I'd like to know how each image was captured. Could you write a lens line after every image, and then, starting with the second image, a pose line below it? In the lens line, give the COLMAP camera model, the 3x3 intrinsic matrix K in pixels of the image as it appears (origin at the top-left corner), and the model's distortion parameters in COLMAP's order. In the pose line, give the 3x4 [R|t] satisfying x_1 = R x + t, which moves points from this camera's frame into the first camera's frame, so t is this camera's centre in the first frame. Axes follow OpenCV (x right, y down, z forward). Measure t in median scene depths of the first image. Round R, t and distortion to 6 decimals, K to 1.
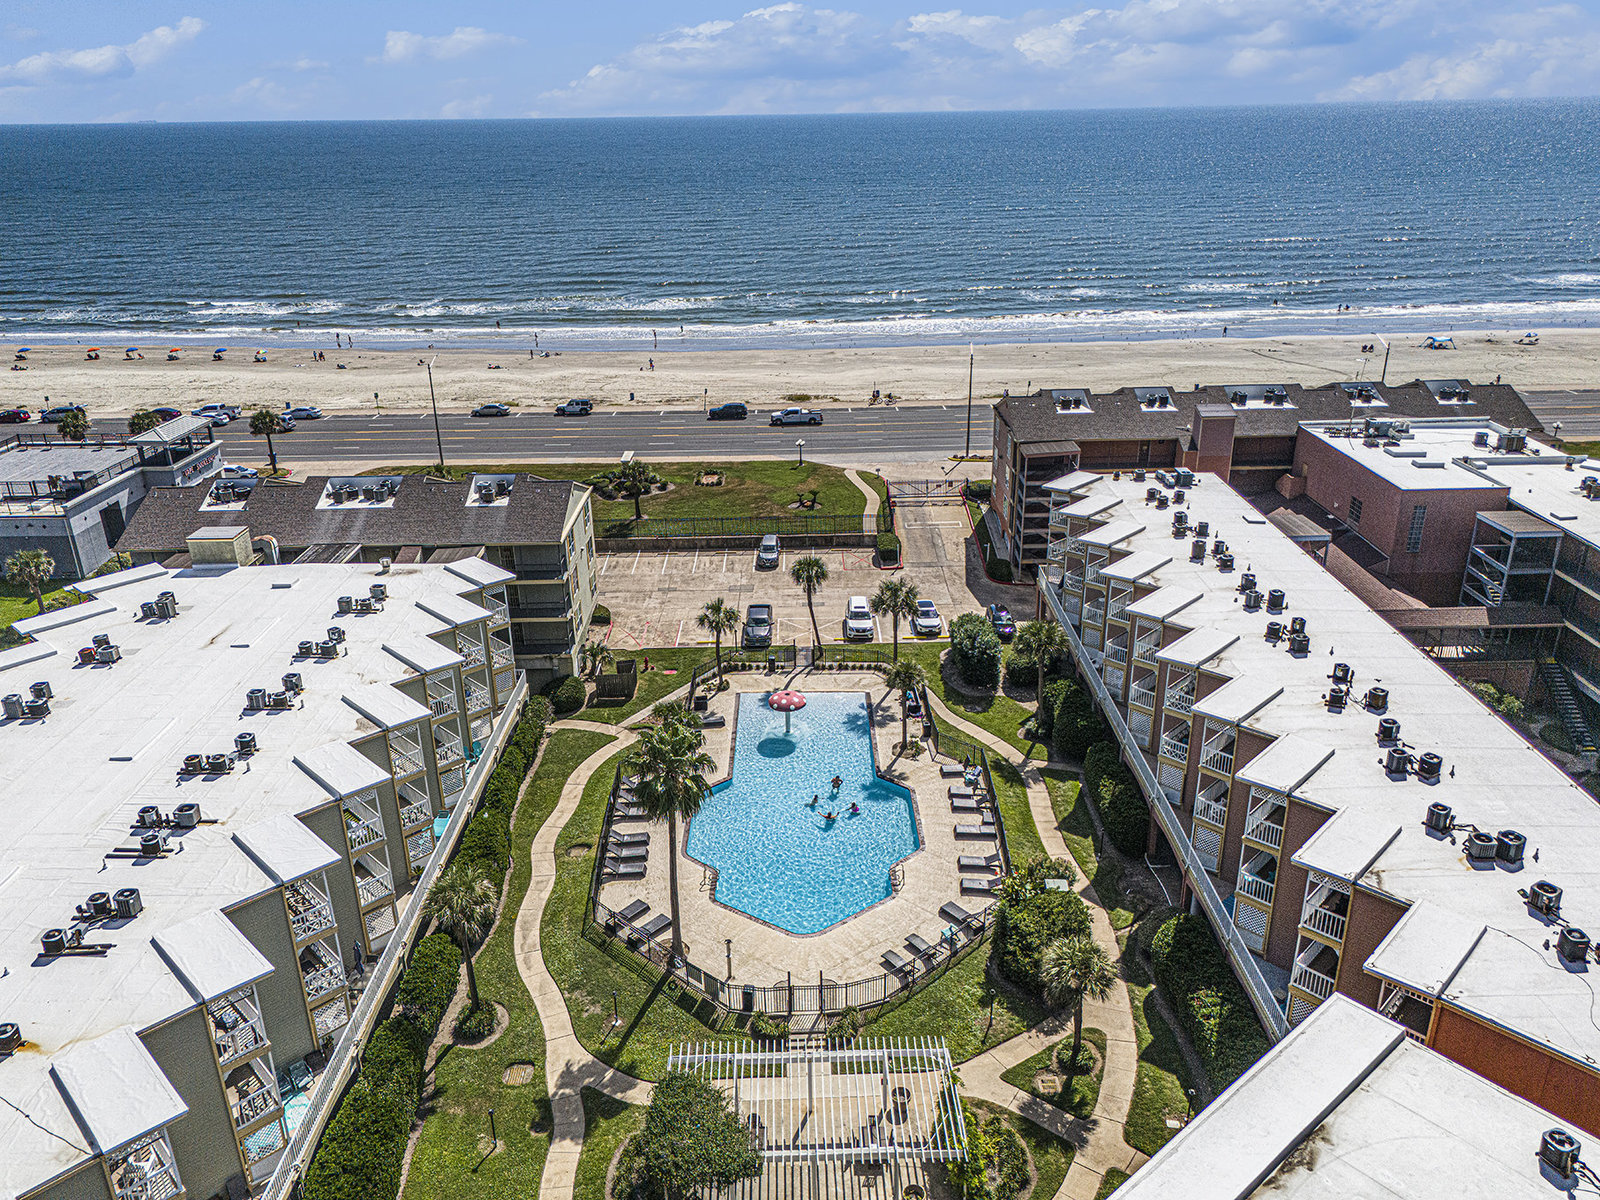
lens RADIAL K [[1156.2, 0, 800.0], [0, 1156.2, 600.0], [0, 0, 1]] dist [0.070924, -0.137423]
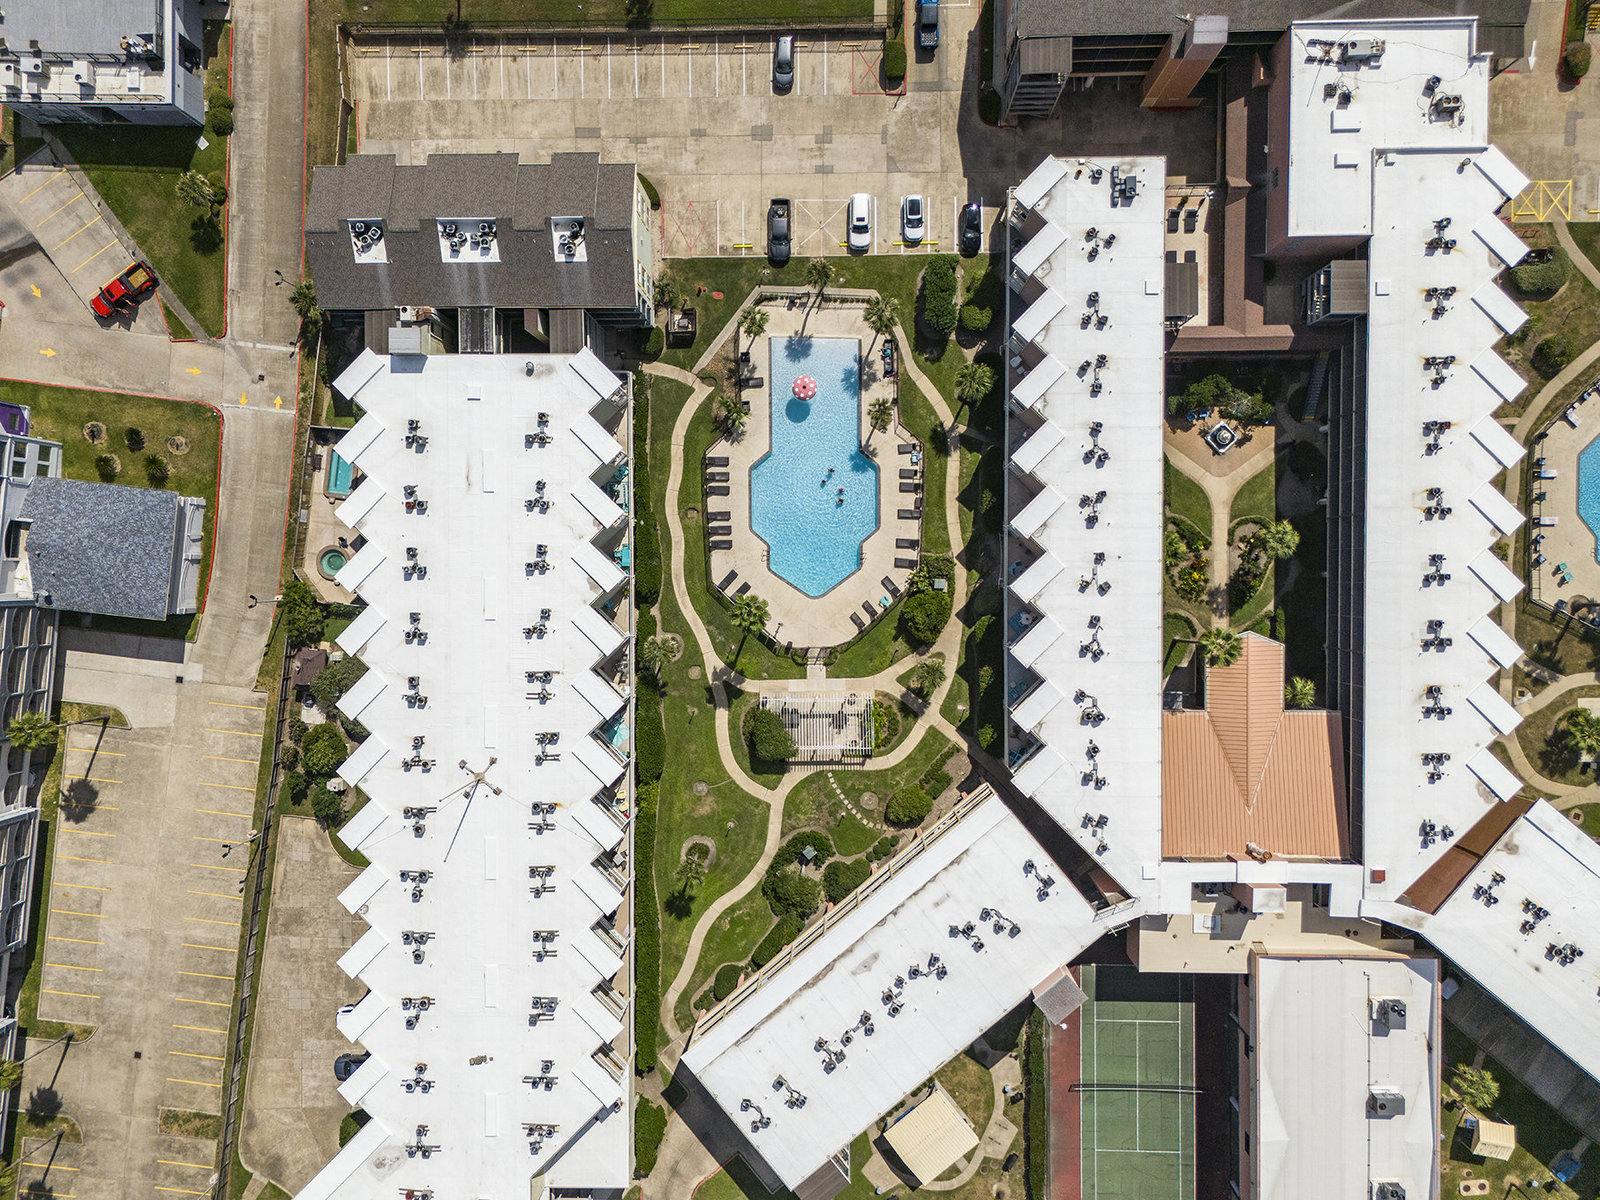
lens RADIAL K [[1156.2, 0, 800.0], [0, 1156.2, 600.0], [0, 0, 1]] dist [0.070924, -0.137423]
pose [[0.999865, 0.000945, -0.016379, 0.010067], [0.014920, 0.362802, 0.931747, -1.495328], [0.006823, -0.931866, 0.362739, 0.226095]]
